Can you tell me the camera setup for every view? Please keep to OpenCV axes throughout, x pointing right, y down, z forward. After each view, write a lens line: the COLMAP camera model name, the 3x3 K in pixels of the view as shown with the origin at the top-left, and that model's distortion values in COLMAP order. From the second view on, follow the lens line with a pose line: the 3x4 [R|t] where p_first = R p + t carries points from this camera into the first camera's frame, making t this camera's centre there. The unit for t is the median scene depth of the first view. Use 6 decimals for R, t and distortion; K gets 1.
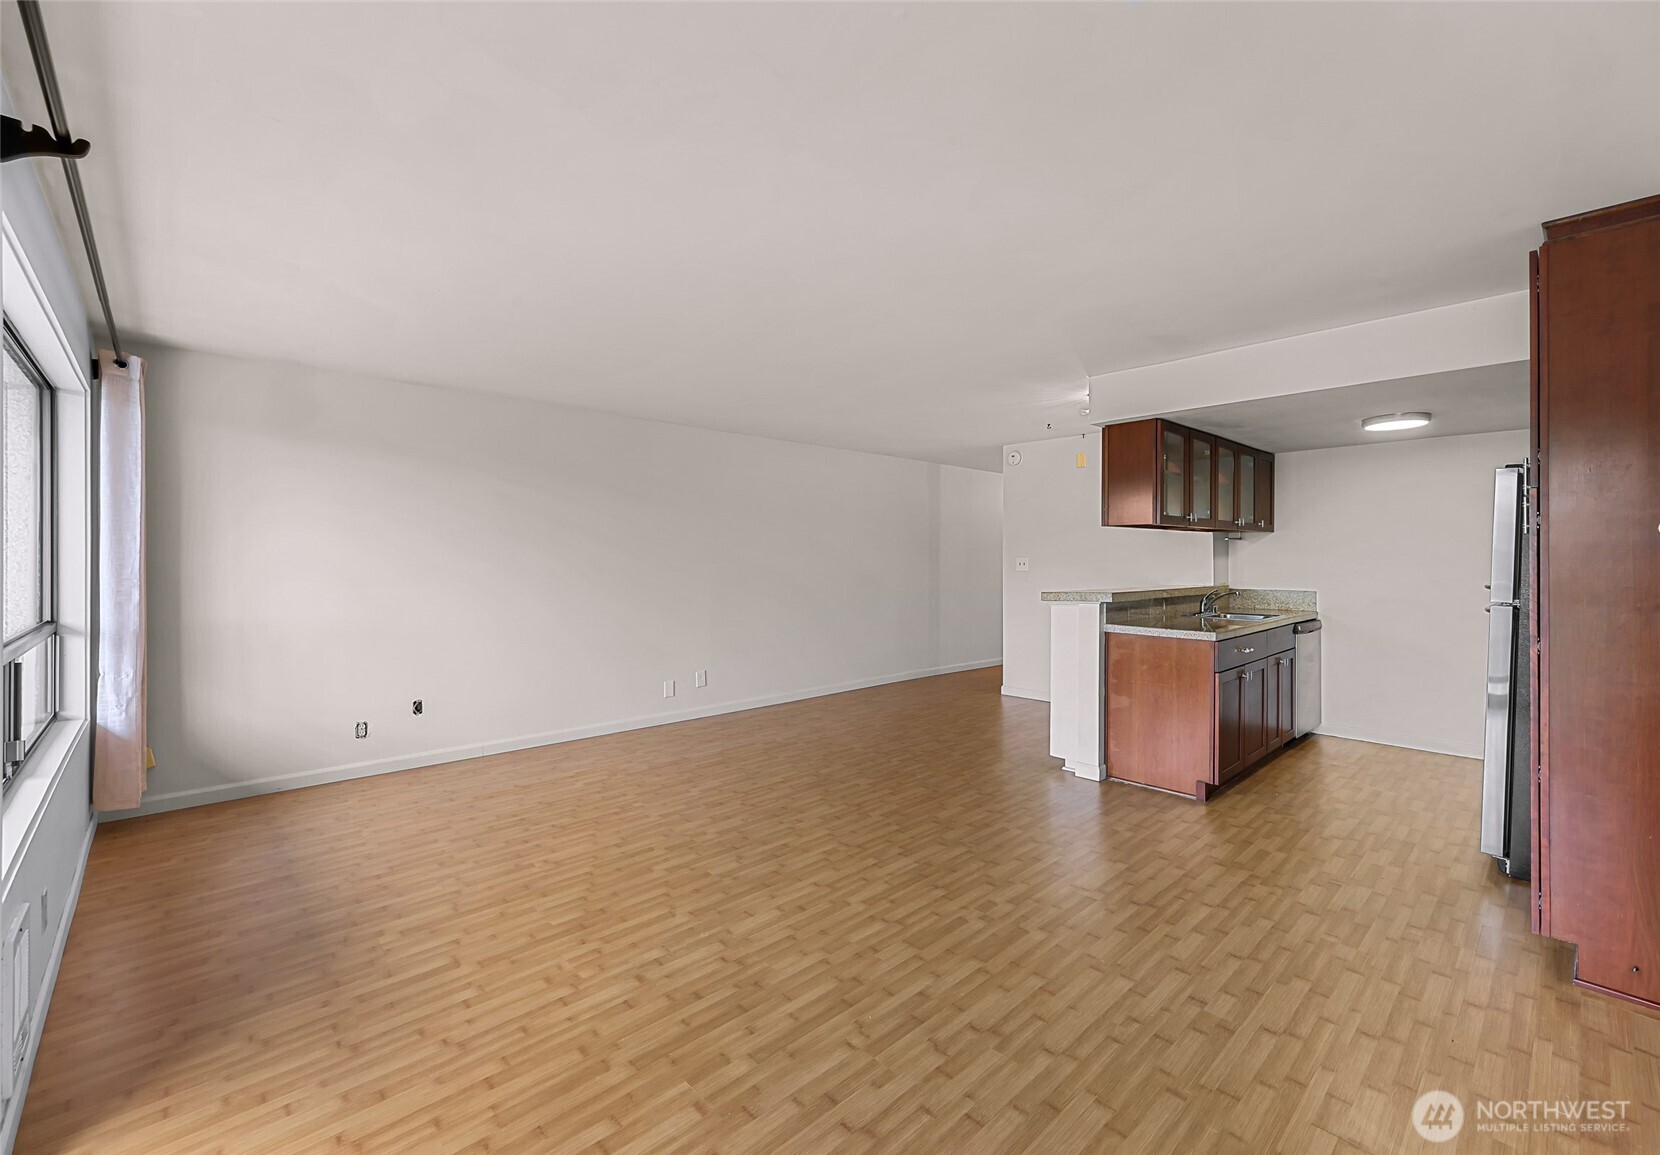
lens RADIAL K [[700.8, 0, 867.5], [0, 700.8, 572.3], [0, 0, 1]] dist [0.003201, 0.001250]
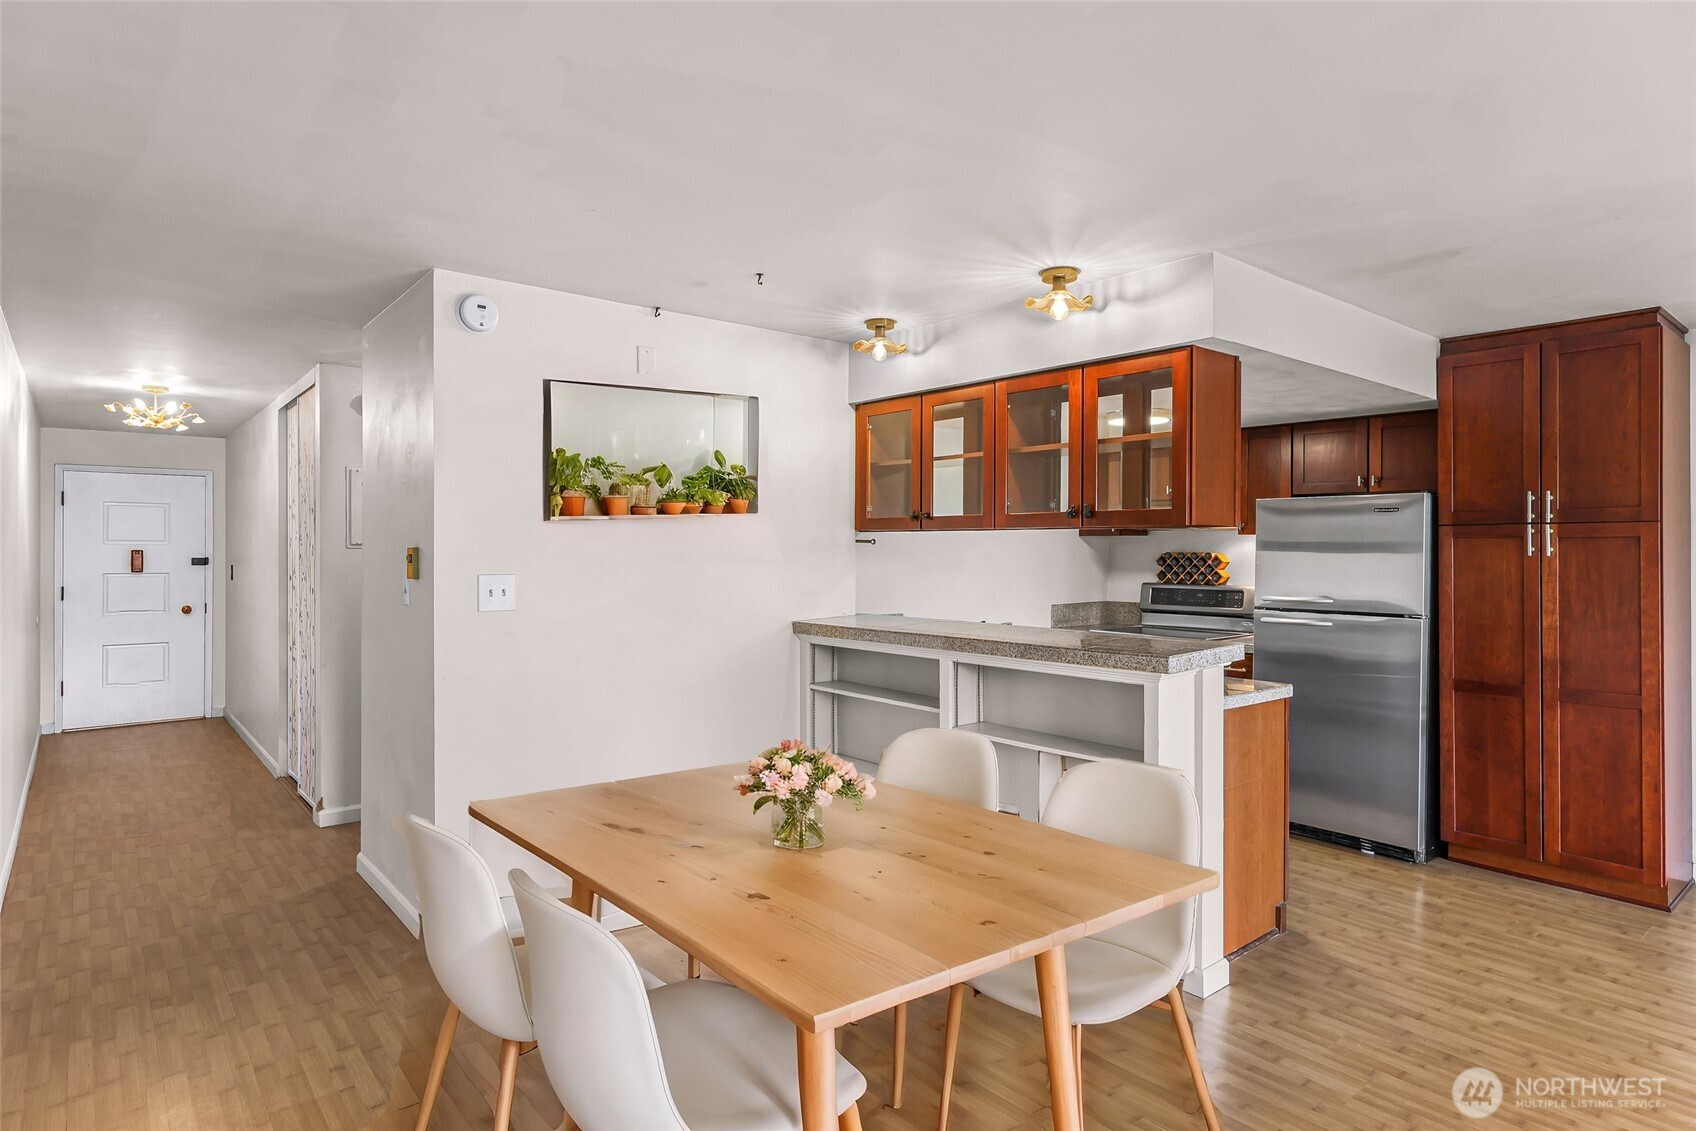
lens RADIAL K [[918.1, 0, 826.4], [0, 918.1, 538.7], [0, 0, 1]] dist [-0.012140, 0.002282]
pose [[0.102146, 0.011885, 0.994698, -0.478382], [0.015349, 0.999791, -0.013522, -0.055794], [-0.994651, 0.016648, 0.101942, 1.394058]]
